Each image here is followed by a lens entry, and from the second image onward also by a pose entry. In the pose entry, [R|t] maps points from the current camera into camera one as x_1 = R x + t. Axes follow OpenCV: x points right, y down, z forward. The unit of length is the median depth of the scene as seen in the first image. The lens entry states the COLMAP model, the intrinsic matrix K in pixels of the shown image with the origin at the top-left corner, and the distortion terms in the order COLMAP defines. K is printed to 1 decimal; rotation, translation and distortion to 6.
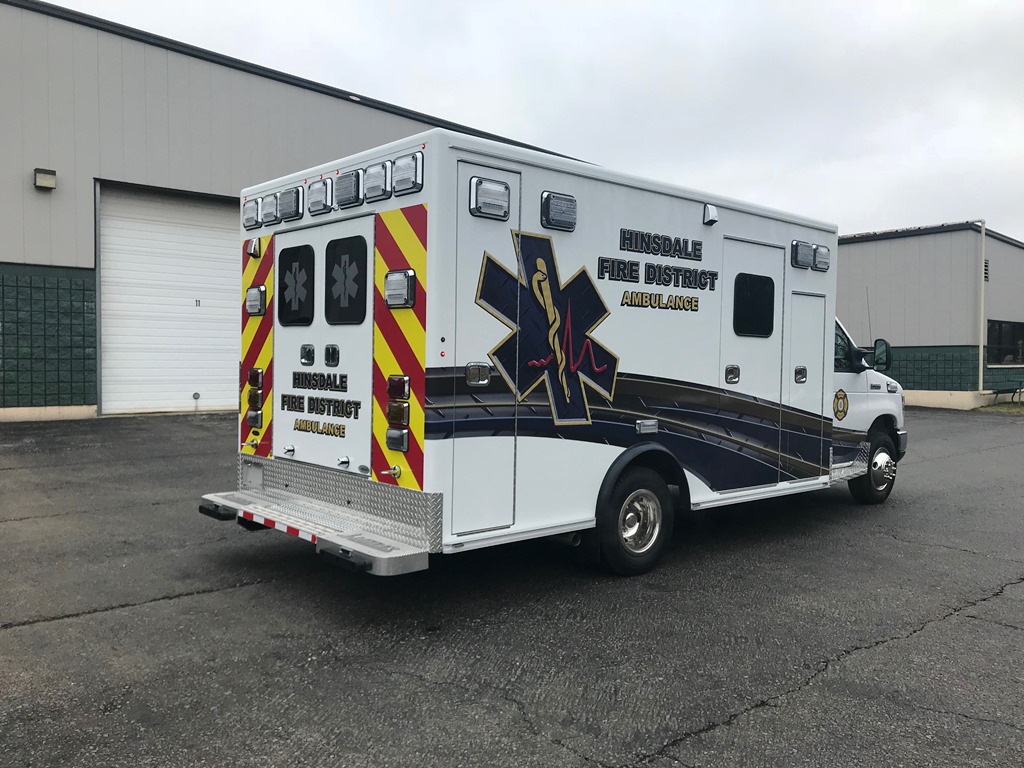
lens RADIAL K [[845.7, 0, 512.0], [0, 845.7, 384.0], [0, 0, 1]] dist [0.080587, -0.123176]
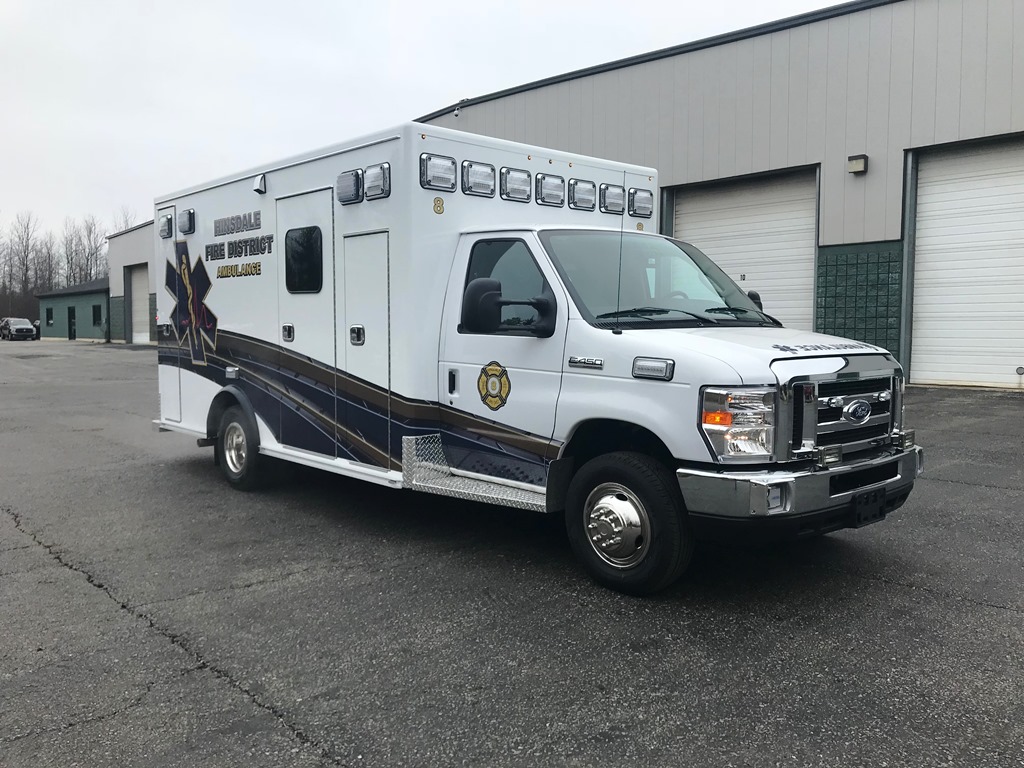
lens RADIAL K [[846.4, 0, 518.8], [0, 846.4, 385.5], [0, 0, 1]] dist [0.096829, -0.125795]
pose [[0.009508, 0.060339, -0.998133, 1.459244], [-0.032326, 0.997675, 0.060003, -0.020971], [0.999432, 0.031695, 0.011436, 1.444984]]
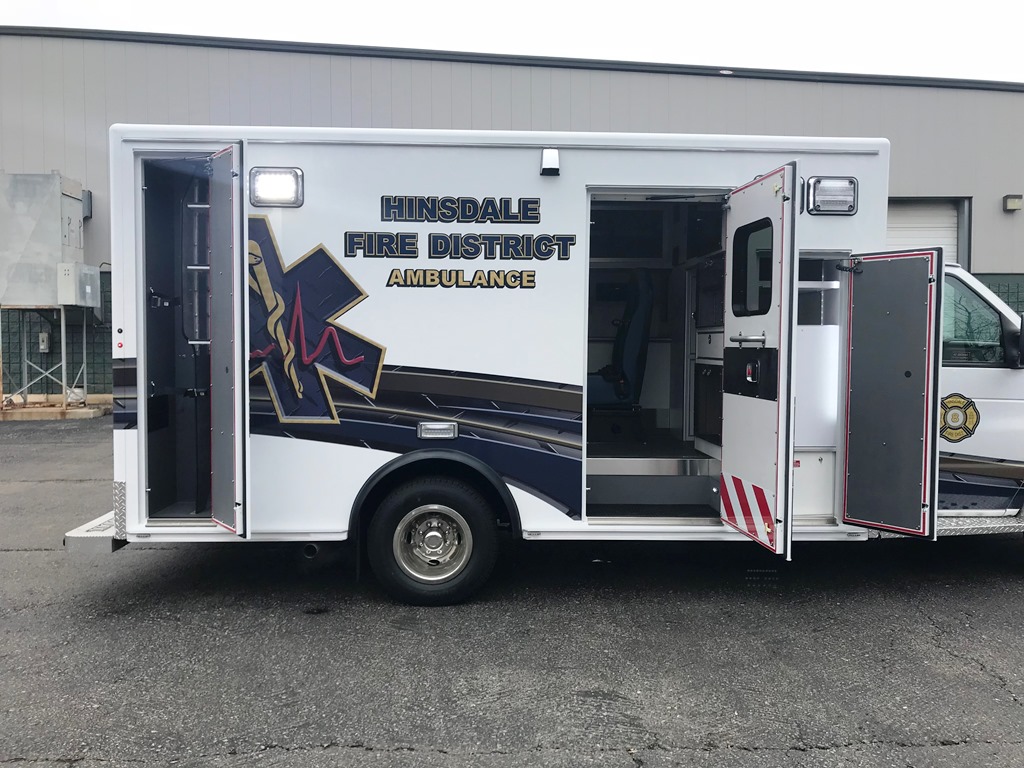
lens RADIAL K [[844.4, 0, 516.9], [0, 844.4, 386.3], [0, 0, 1]] dist [0.083507, -0.118352]
pose [[0.778710, 0.020887, -0.627036, 0.760524], [-0.013822, 0.999774, 0.016137, -0.007571], [0.627232, -0.003899, 0.778823, 0.412991]]
